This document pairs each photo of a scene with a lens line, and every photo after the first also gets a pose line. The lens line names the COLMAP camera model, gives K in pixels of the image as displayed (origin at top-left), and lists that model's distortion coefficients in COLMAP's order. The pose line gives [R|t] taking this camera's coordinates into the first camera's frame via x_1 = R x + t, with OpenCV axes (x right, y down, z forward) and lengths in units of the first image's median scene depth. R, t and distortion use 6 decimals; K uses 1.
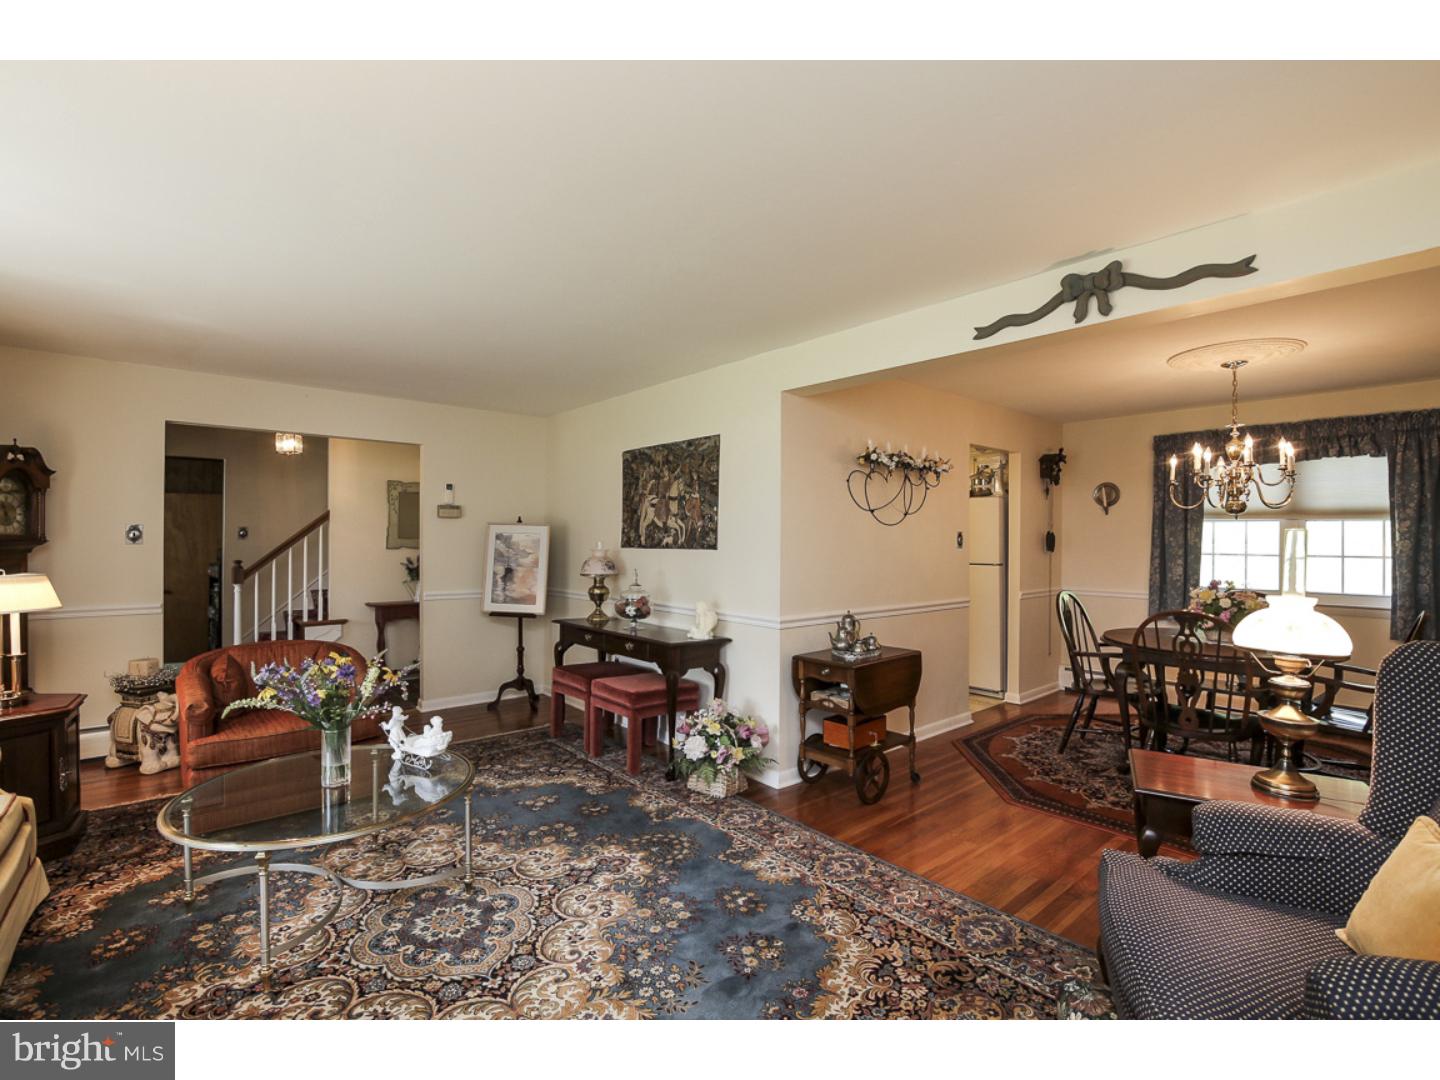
lens RADIAL K [[666.7, 0, 724.5], [0, 666.7, 529.6], [0, 0, 1]] dist [-0.018717, -0.000096]
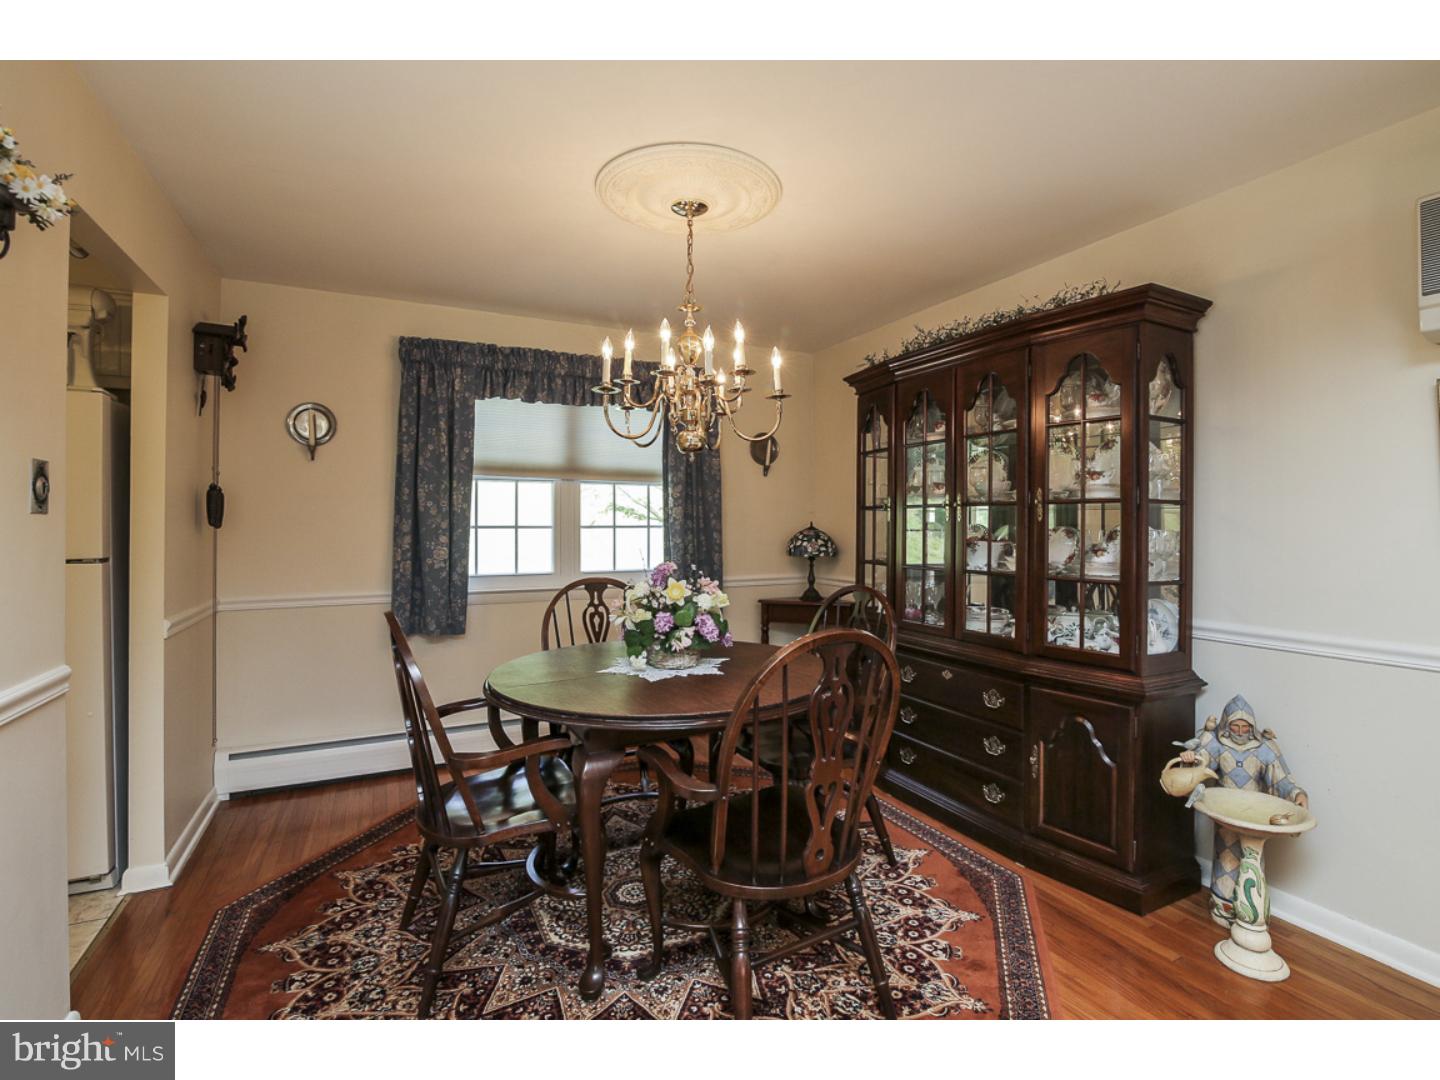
lens RADIAL K [[666.7, 0, 724.5], [0, 666.7, 529.6], [0, 0, 1]] dist [-0.018717, -0.000096]
pose [[0.212772, -0.005308, 0.977088, 0.118345], [-0.002225, 0.999980, 0.005917, 0.034718], [-0.977099, -0.003433, 0.212756, 0.599612]]
